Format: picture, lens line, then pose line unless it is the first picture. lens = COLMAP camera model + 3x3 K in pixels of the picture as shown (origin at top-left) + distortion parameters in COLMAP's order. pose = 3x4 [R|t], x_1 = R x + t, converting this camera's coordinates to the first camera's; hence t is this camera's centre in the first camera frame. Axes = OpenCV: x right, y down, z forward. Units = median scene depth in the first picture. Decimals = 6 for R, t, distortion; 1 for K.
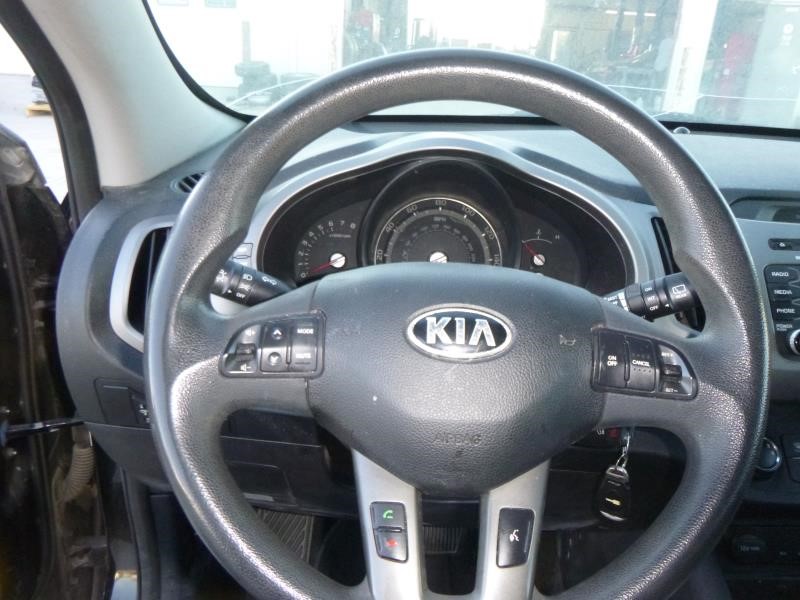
lens RADIAL K [[583.0, 0, 399.3], [0, 583.0, 299.6], [0, 0, 1]] dist [-0.035335, 0.001355]
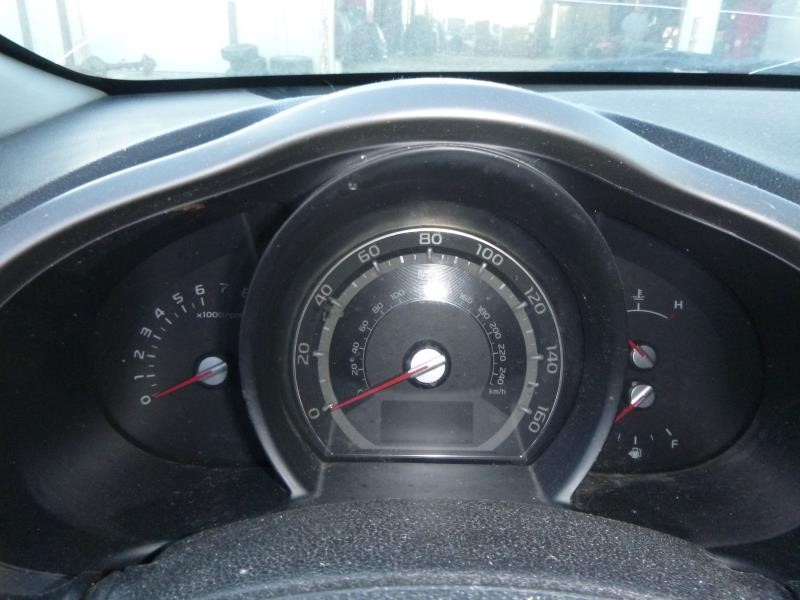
lens RADIAL K [[583.0, 0, 402.2], [0, 583.0, 300.2], [0, 0, 1]] dist [-0.035335, 0.001355]
pose [[0.999669, -0.025727, -0.000930, 0.047224], [0.025743, 0.999316, 0.026543, -0.129919], [0.000246, -0.026559, 0.999647, 0.527492]]
